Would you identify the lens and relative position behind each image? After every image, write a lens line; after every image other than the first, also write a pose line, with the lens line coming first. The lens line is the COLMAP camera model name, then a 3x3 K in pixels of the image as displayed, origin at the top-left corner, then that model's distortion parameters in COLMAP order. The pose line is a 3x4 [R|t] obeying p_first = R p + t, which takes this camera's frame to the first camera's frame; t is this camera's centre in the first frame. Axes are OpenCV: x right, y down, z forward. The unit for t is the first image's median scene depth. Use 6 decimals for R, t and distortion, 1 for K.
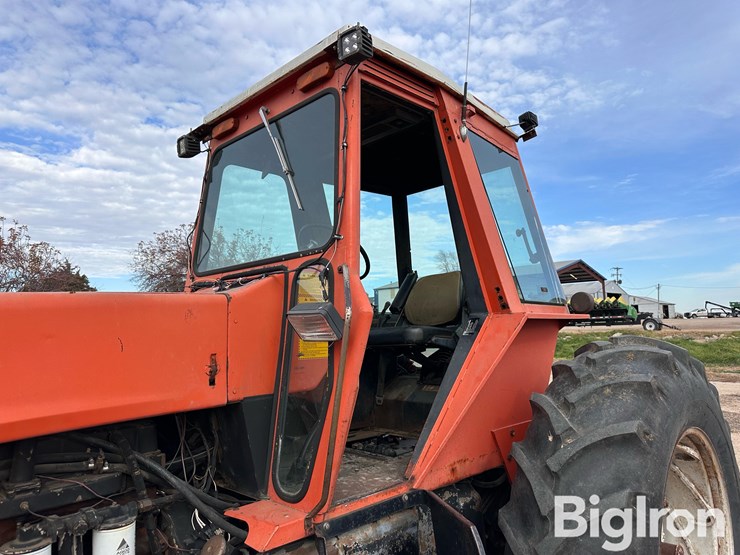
lens RADIAL K [[535.4, 0, 390.1], [0, 535.4, 277.6], [0, 0, 1]] dist [0.008186, -0.000618]
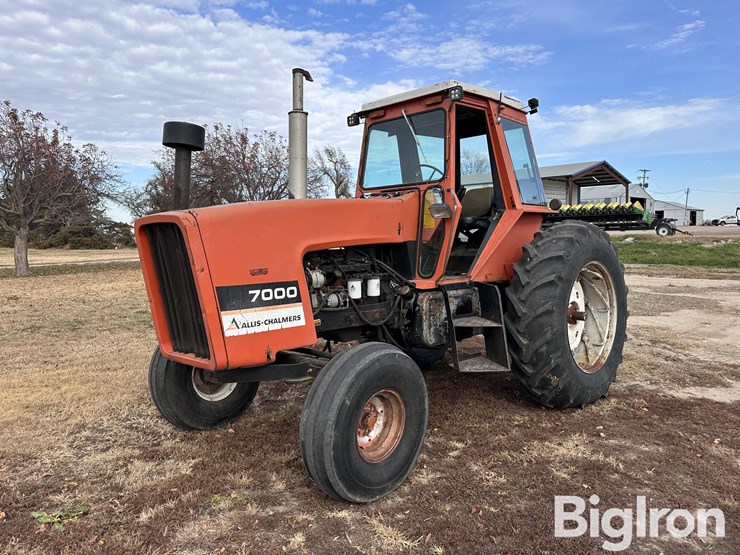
lens RADIAL K [[585.8, 0, 368.6], [0, 585.8, 302.4], [0, 0, 1]] dist [-0.001865, -0.006645]
pose [[0.999139, 0.016443, -0.038093, -0.230629], [-0.008106, 0.977784, 0.209460, -0.047045], [0.040691, -0.208971, 0.977075, -1.187982]]
